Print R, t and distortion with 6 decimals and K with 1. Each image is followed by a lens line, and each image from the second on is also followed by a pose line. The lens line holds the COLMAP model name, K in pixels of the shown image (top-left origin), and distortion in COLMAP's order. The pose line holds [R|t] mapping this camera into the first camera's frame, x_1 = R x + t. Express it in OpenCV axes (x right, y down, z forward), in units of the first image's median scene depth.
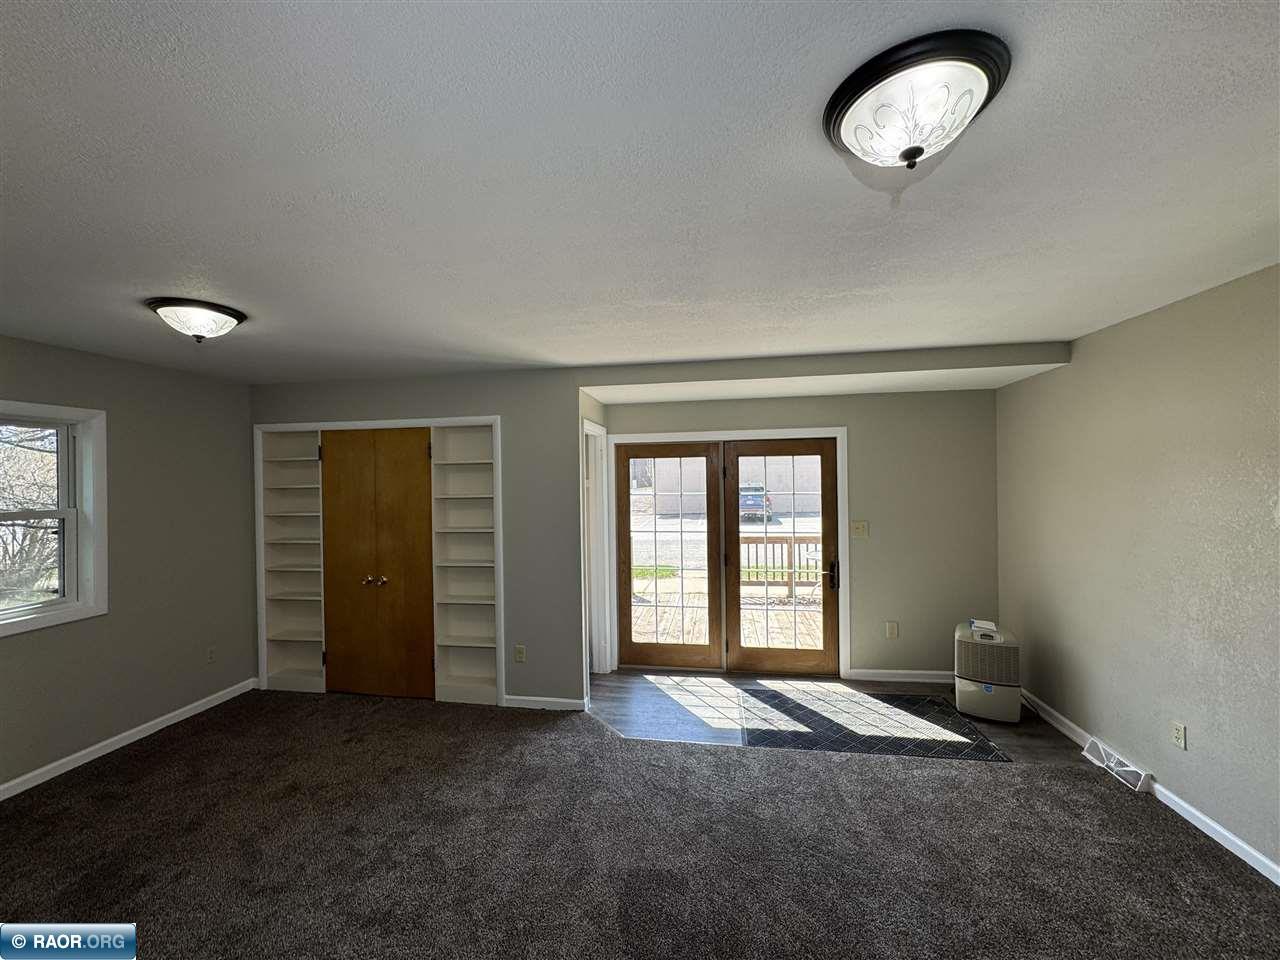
lens RADIAL K [[514.4, 0, 639.8], [0, 514.4, 481.5], [0, 0, 1]] dist [-0.002594, -0.000087]
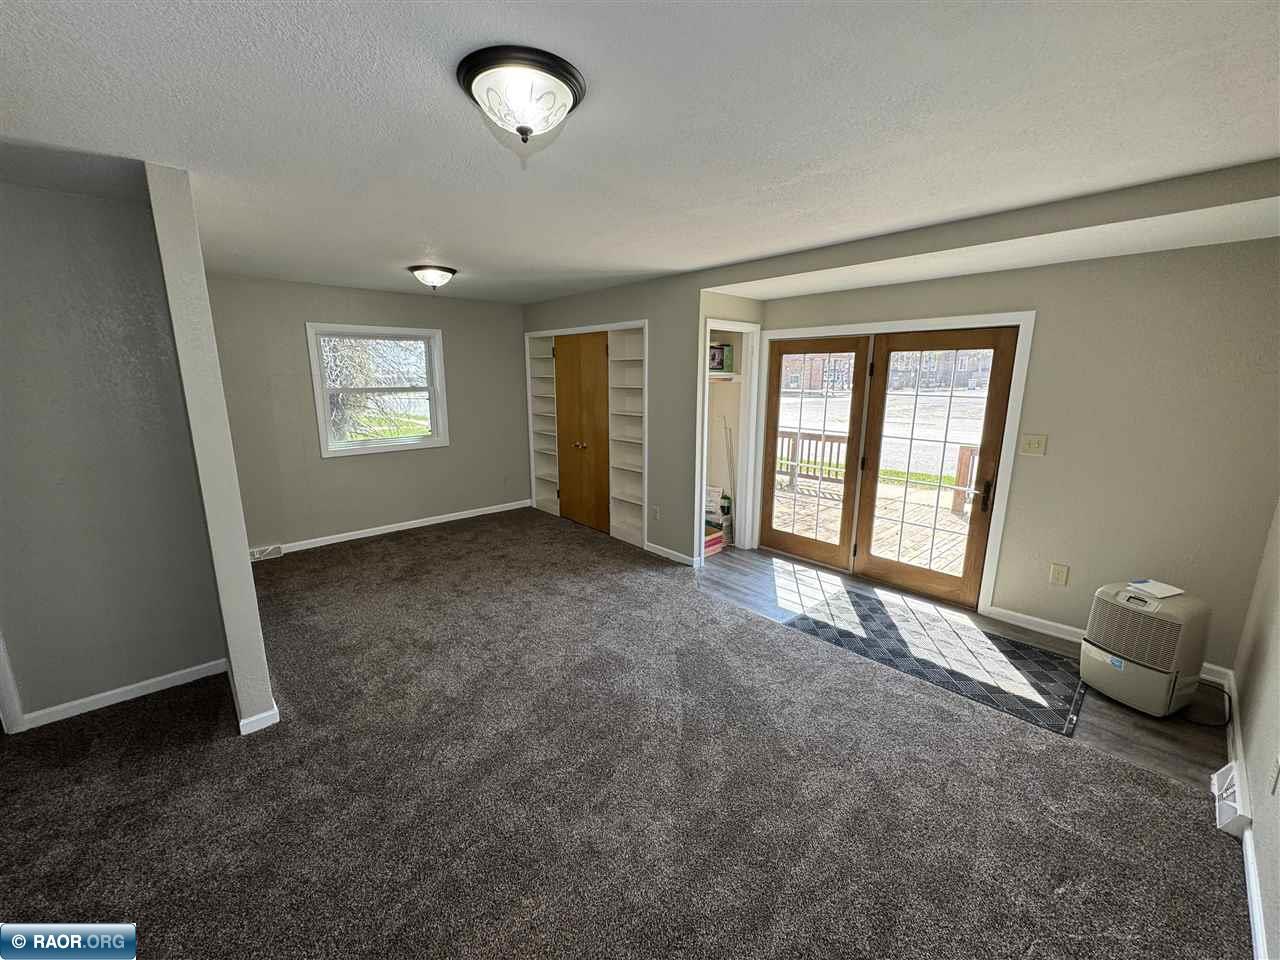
lens RADIAL K [[511.8, 0, 637.9], [0, 511.8, 480.4], [0, 0, 1]] dist [-0.002649, -0.000164]
pose [[0.780774, 0.142943, -0.608243, 0.469101], [-0.017515, 0.978103, 0.207381, -0.006766], [0.624568, -0.151264, 0.766182, 0.009858]]
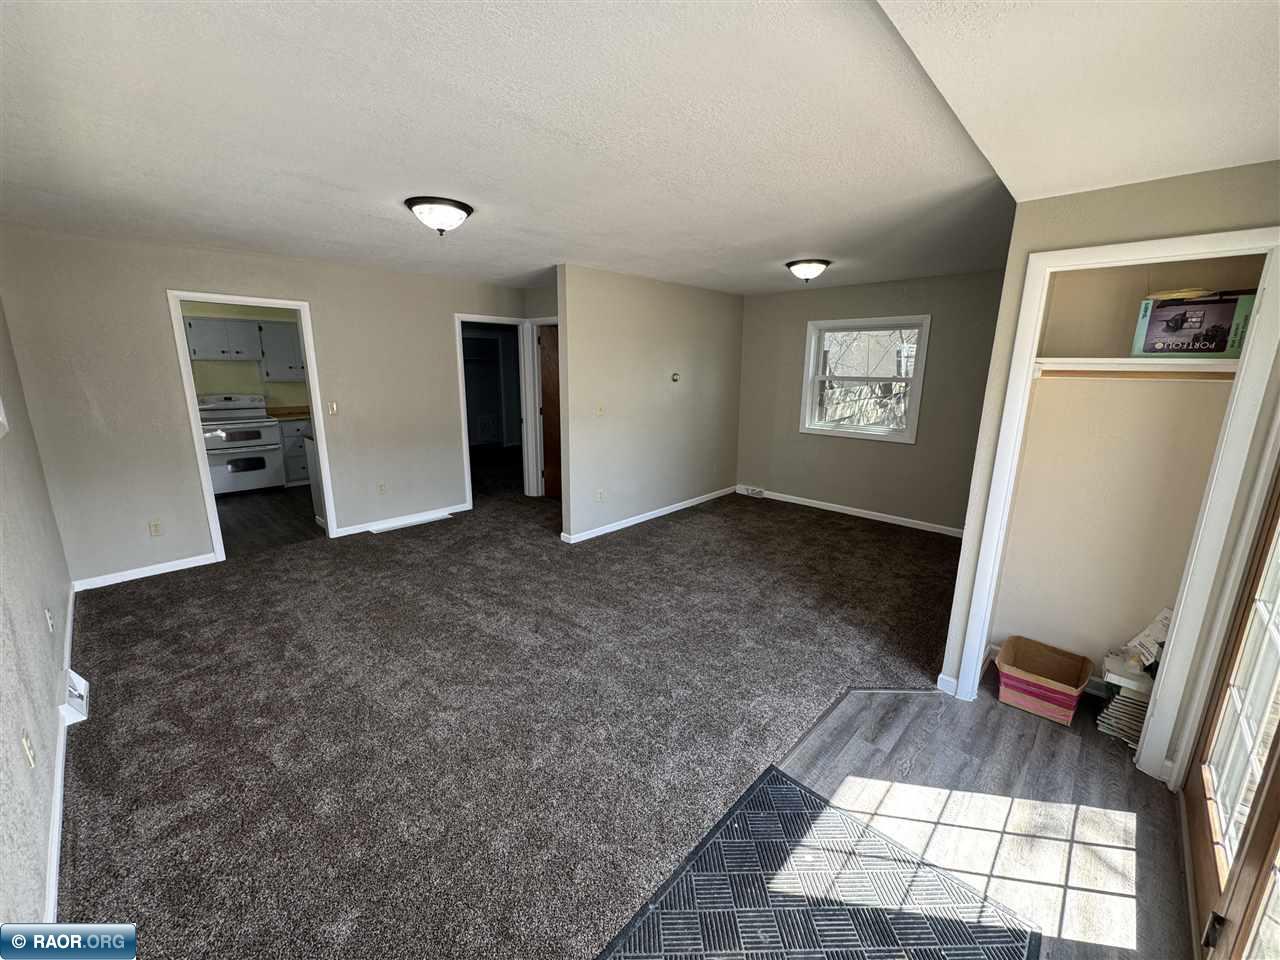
lens RADIAL K [[511.8, 0, 637.9], [0, 511.8, 480.4], [0, 0, 1]] dist [-0.002649, -0.000164]
pose [[-0.575825, 0.189681, -0.795265, 0.617323], [-0.008087, 0.971346, 0.237534, -0.007608], [0.817533, 0.143209, -0.557792, 0.947205]]
